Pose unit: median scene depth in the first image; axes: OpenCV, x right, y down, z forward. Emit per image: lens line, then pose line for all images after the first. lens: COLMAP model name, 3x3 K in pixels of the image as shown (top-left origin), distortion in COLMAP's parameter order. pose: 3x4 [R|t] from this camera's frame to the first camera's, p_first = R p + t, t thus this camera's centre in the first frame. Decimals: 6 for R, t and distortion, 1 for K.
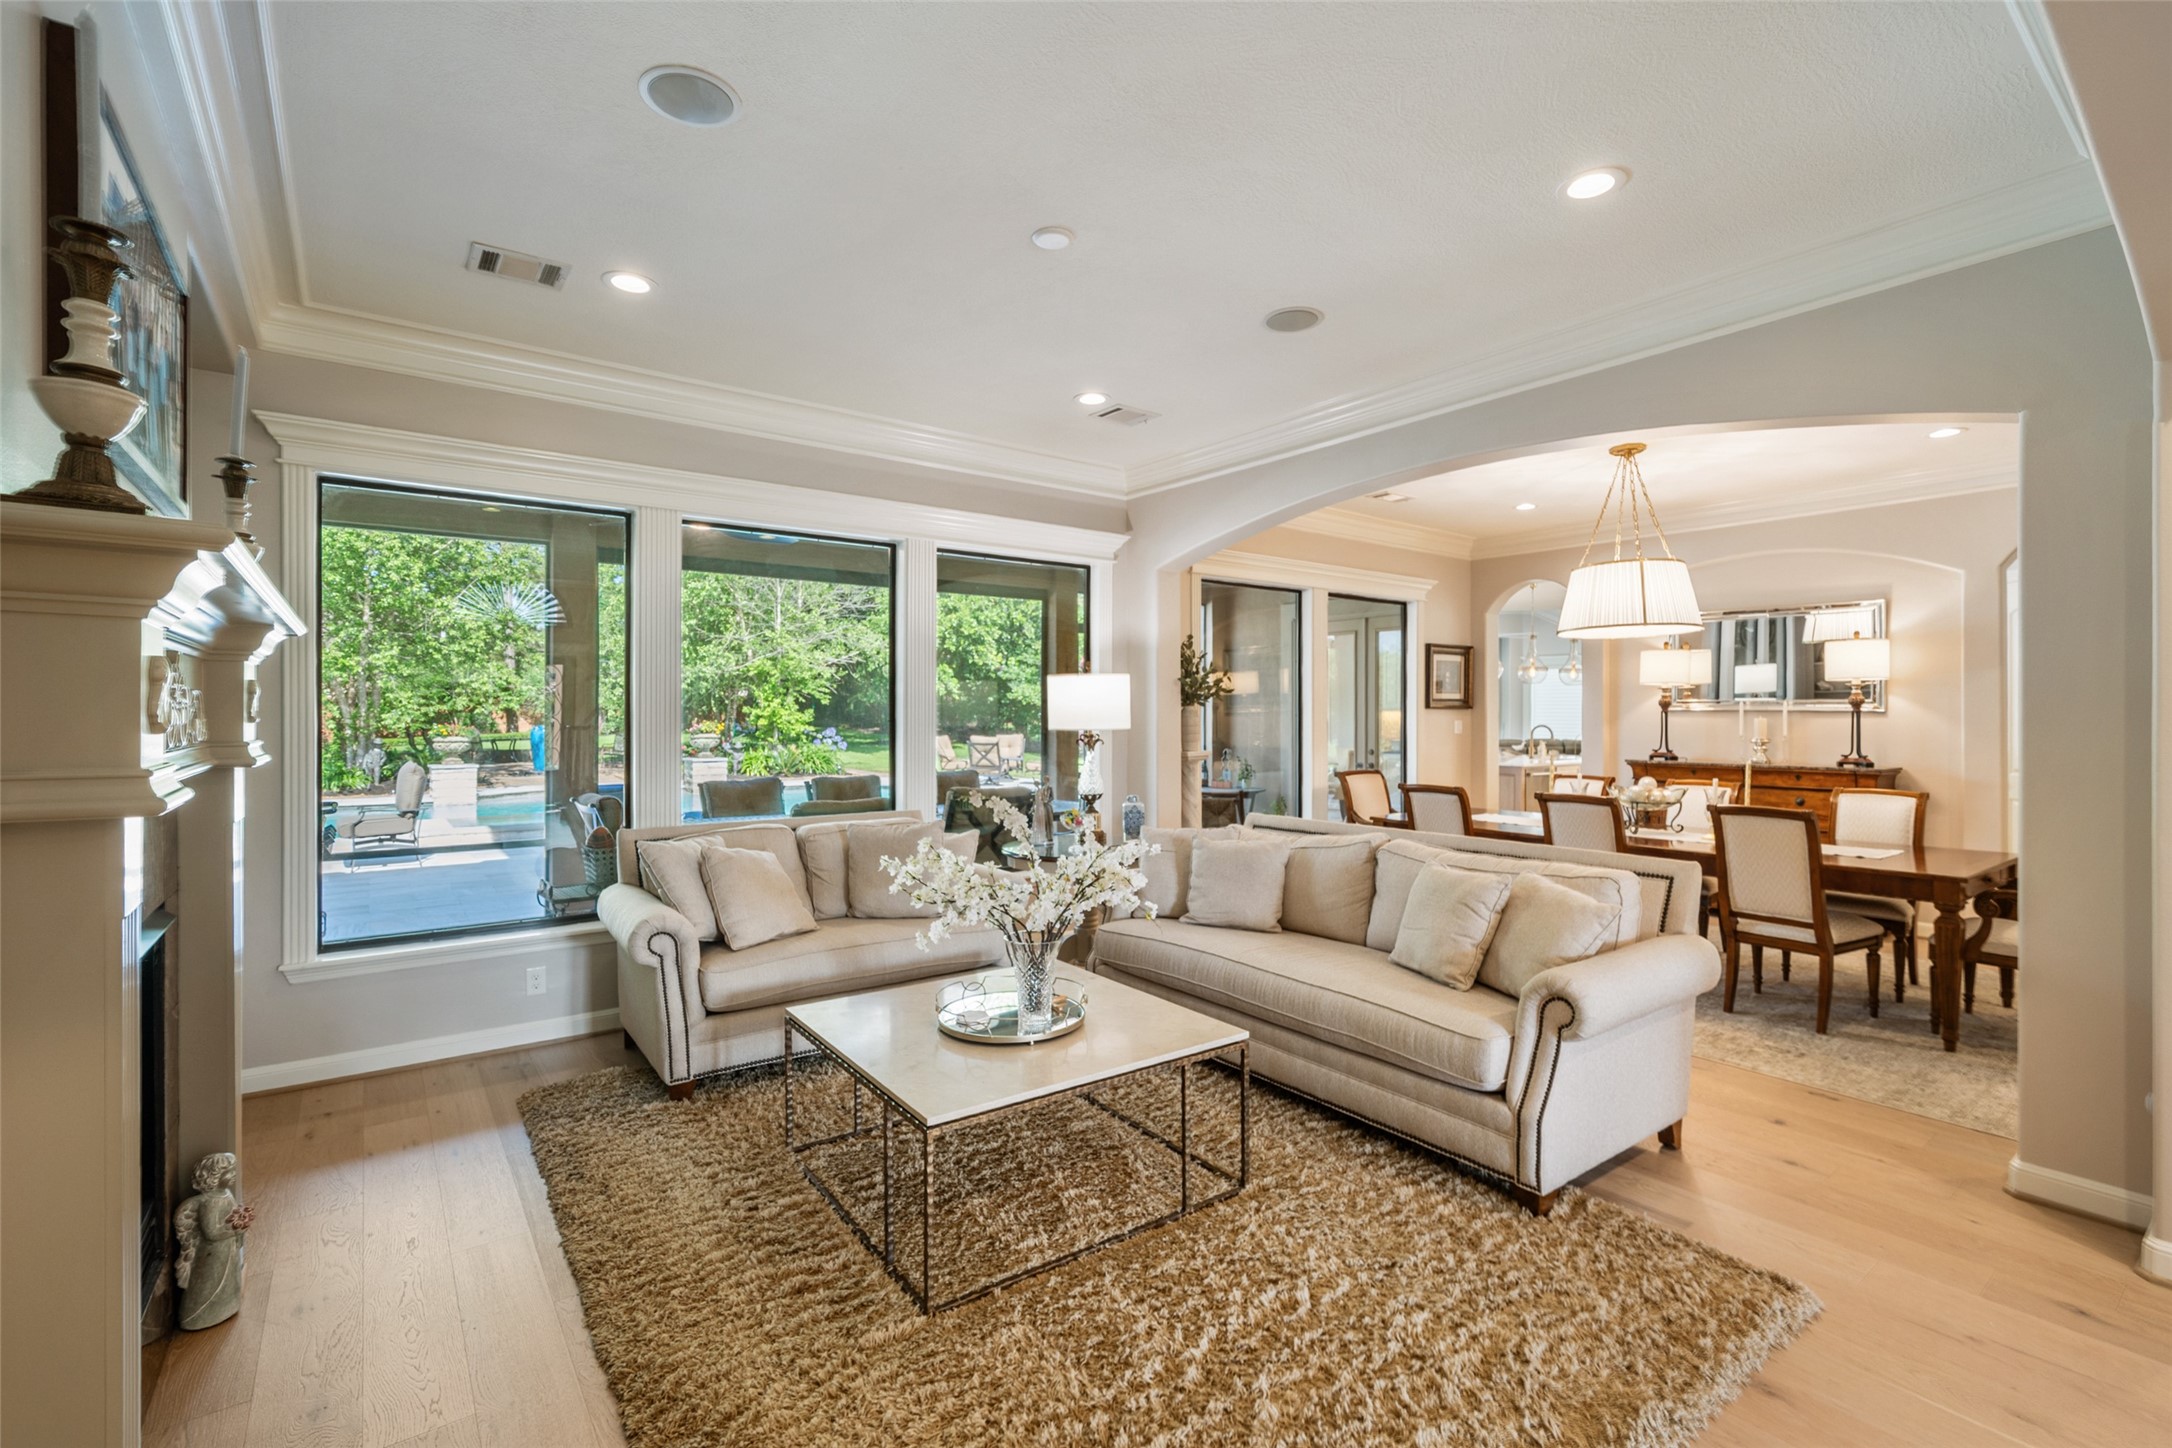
lens RADIAL K [[969.8, 0, 1085.2], [0, 969.8, 730.6], [0, 0, 1]] dist [-0.001892, 0.000337]
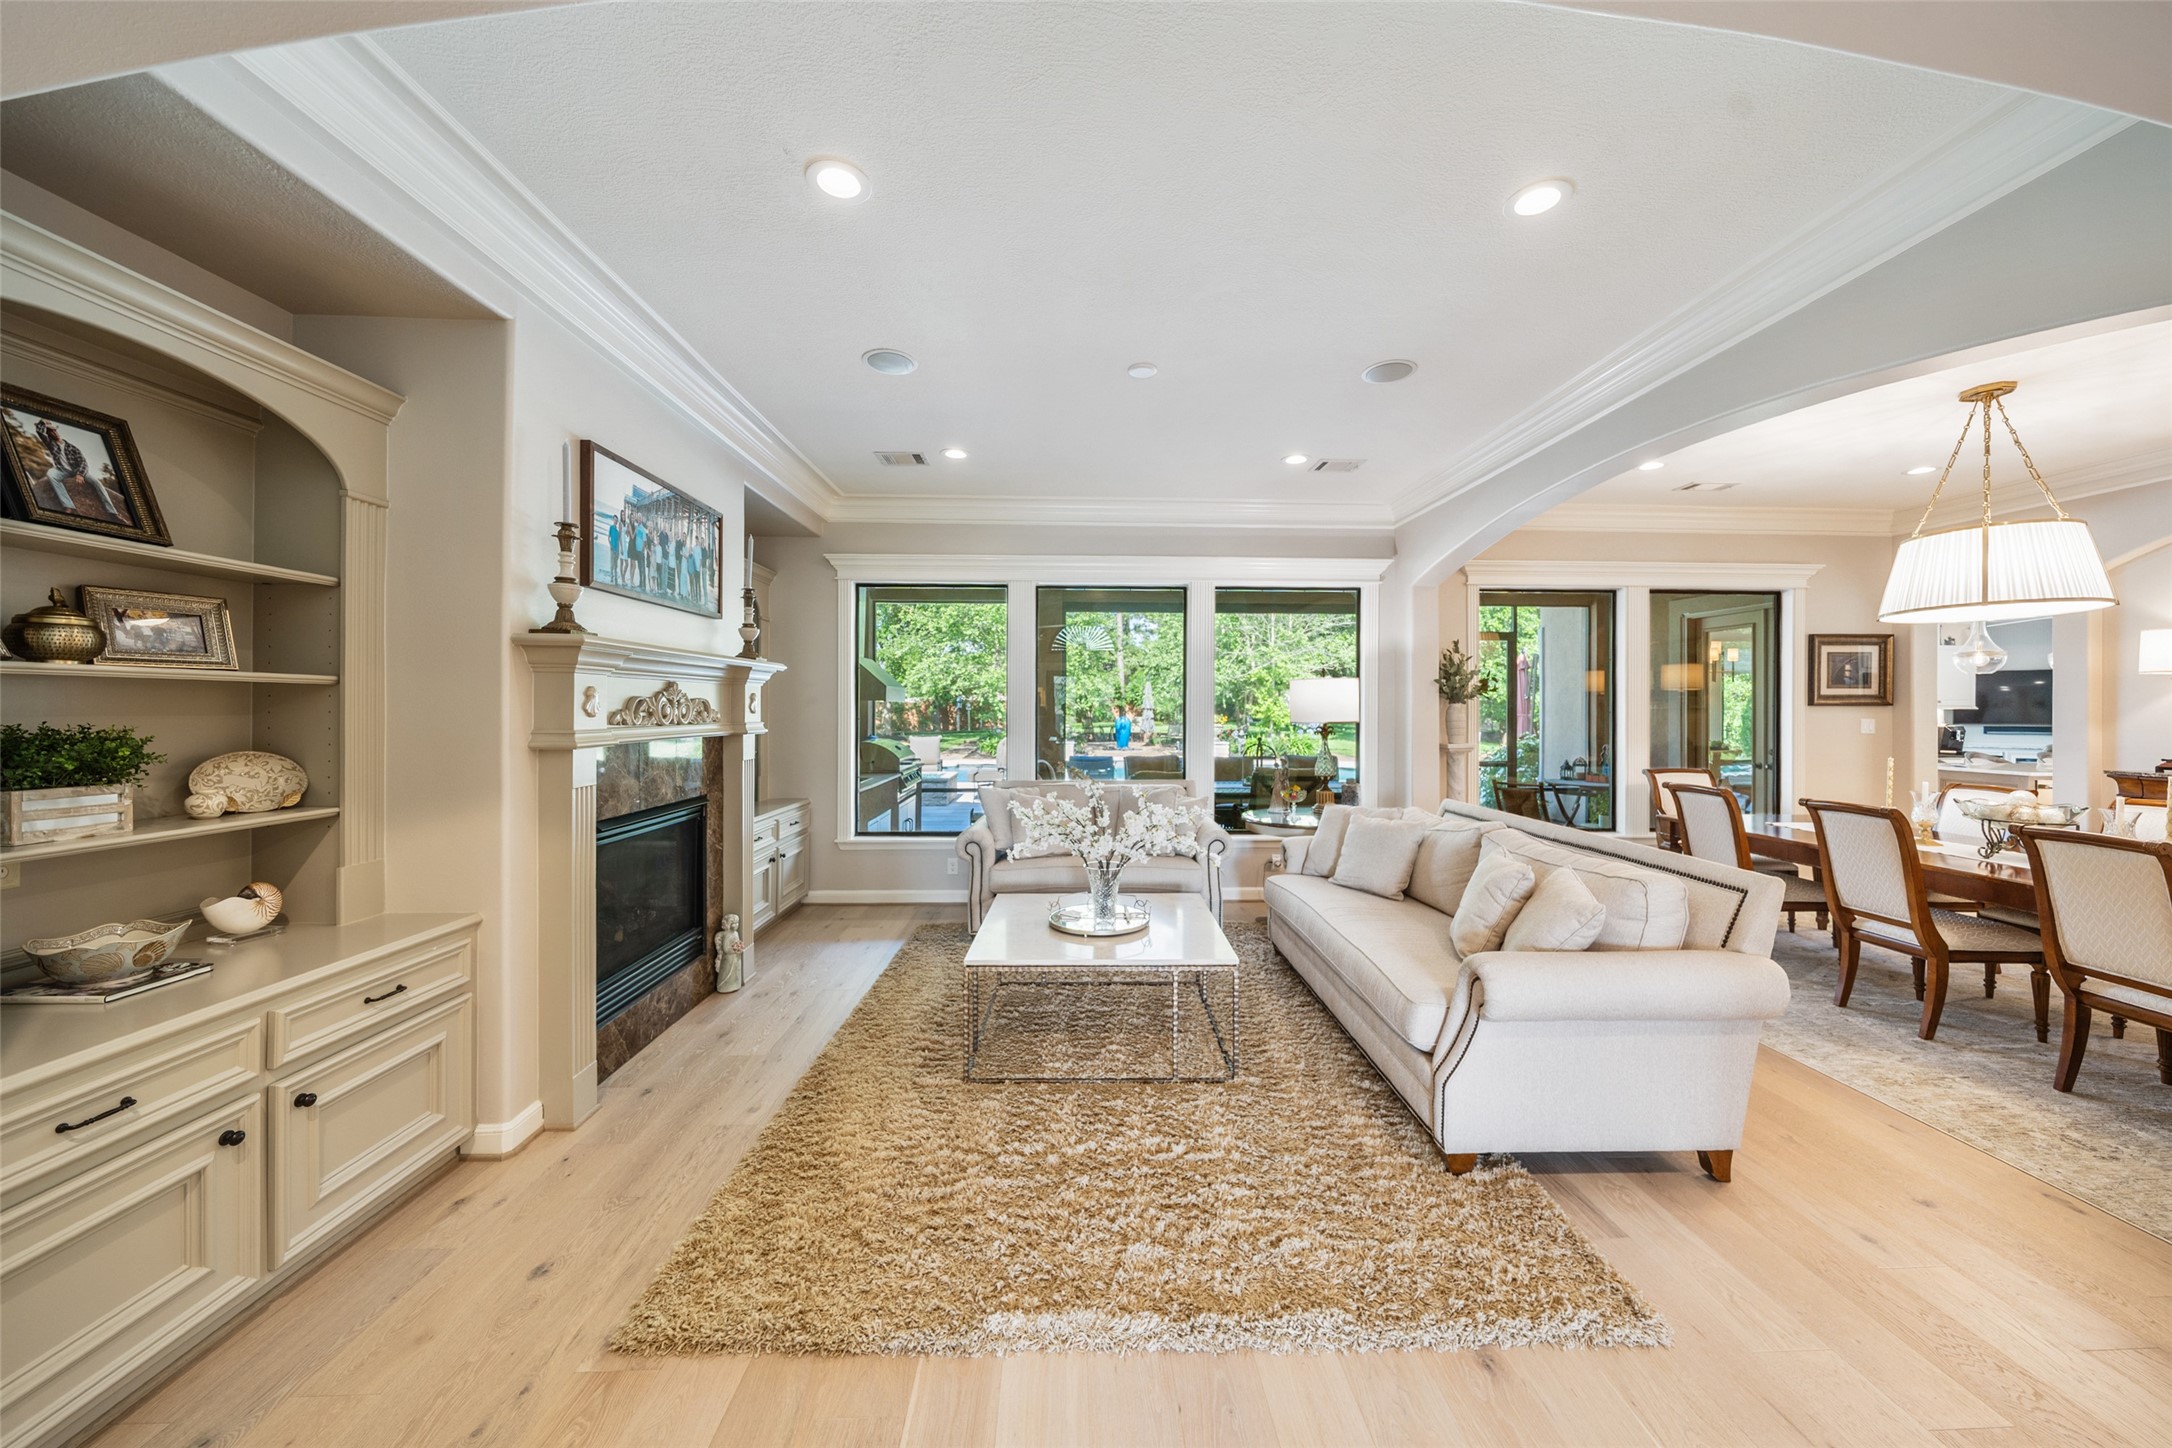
lens RADIAL K [[762.9, 0, 1086.0], [0, 762.9, 724.0], [0, 0, 1]] dist [-0.005849, 0.000060]
pose [[0.816219, 0.013018, -0.577596, 0.466508], [-0.011960, 0.999913, 0.005634, -0.002465], [0.577619, 0.002310, 0.816303, 0.048736]]
